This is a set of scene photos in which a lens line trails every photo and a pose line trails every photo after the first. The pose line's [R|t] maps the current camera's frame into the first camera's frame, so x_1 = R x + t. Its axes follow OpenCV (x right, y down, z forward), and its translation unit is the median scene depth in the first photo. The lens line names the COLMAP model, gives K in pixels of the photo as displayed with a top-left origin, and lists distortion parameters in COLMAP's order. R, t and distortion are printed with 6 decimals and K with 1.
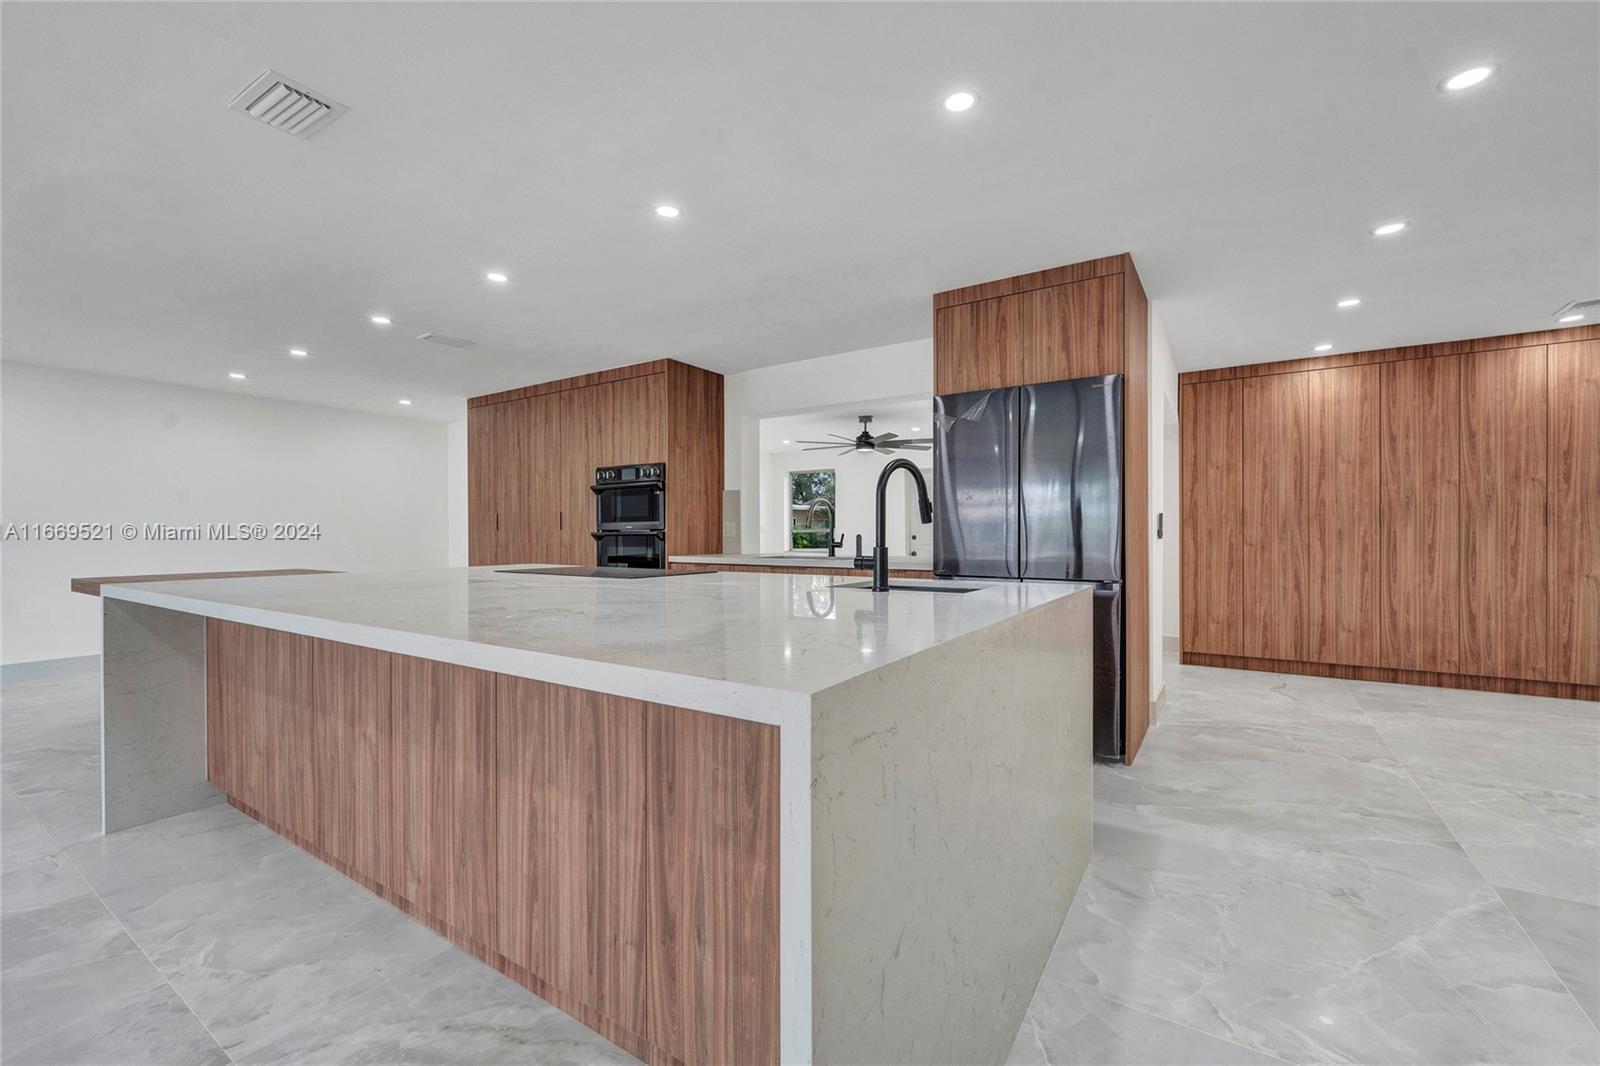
lens RADIAL K [[658.6, 0, 797.6], [0, 658.6, 539.2], [0, 0, 1]] dist [-0.000514, -0.000609]
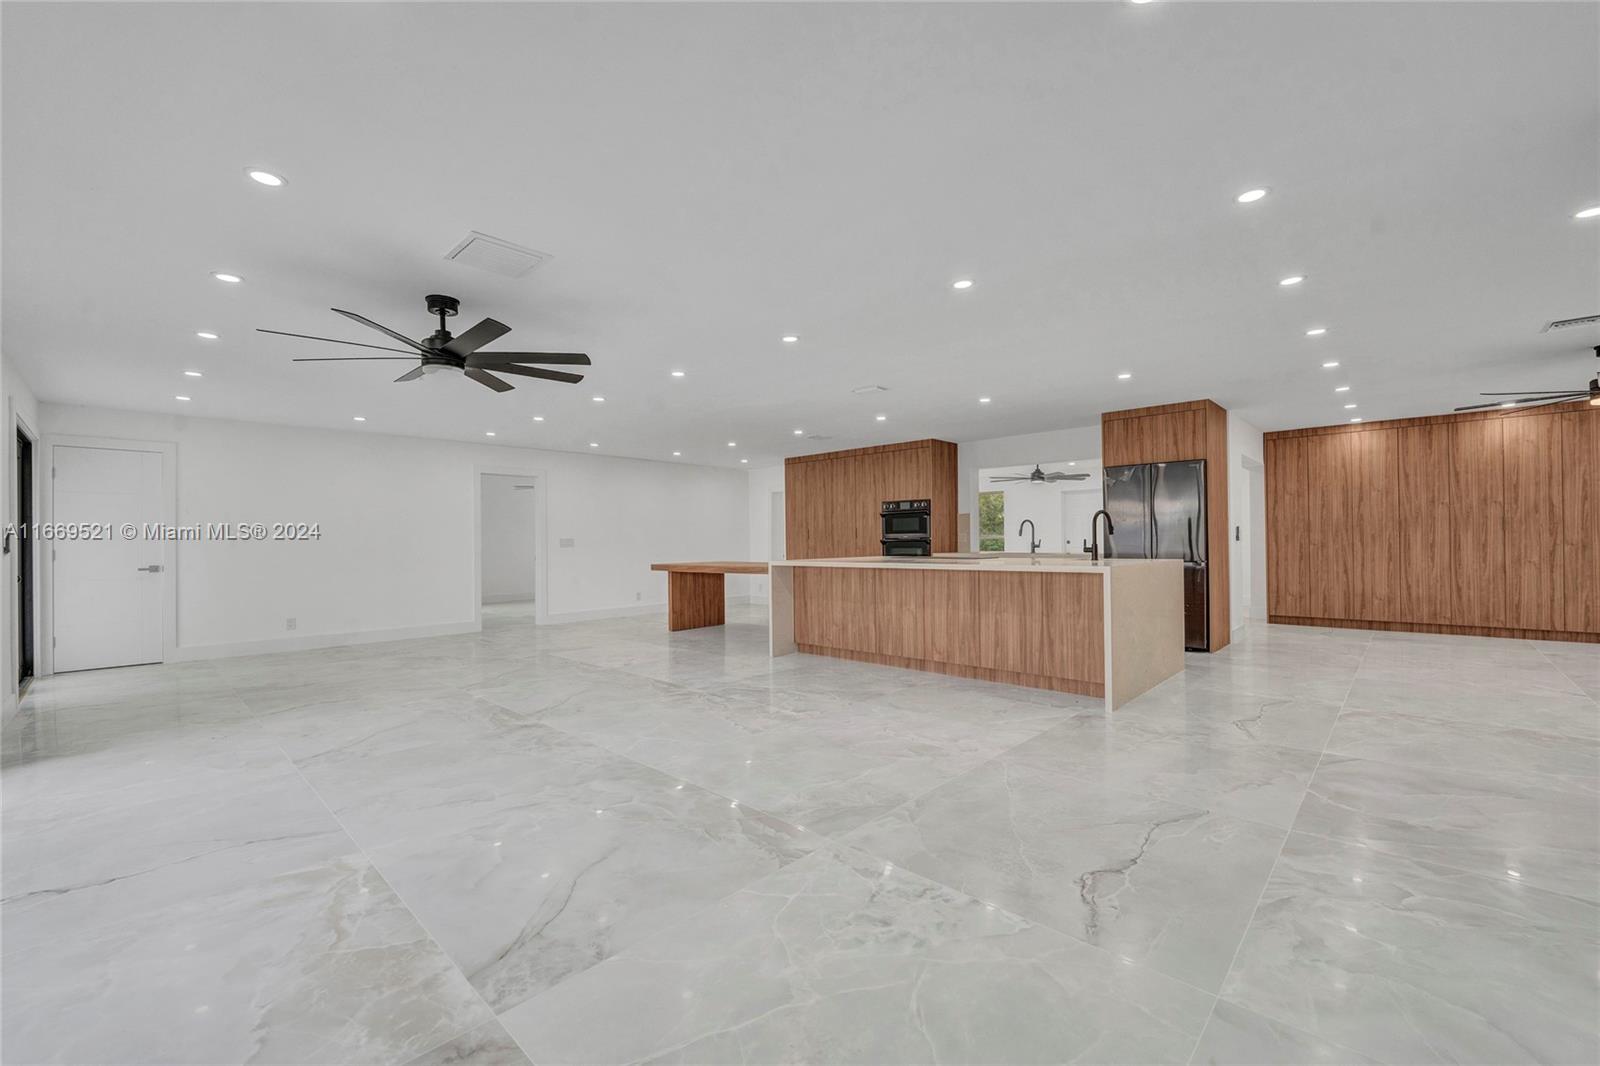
lens RADIAL K [[651.5, 0, 788.5], [0, 651.5, 540.7], [0, 0, 1]] dist [-0.016992, -0.000091]
pose [[0.981829, -0.007815, -0.189608, -0.243152], [0.006073, 0.999934, -0.009765, 0.007411], [0.189672, 0.008436, 0.981811, -0.743339]]
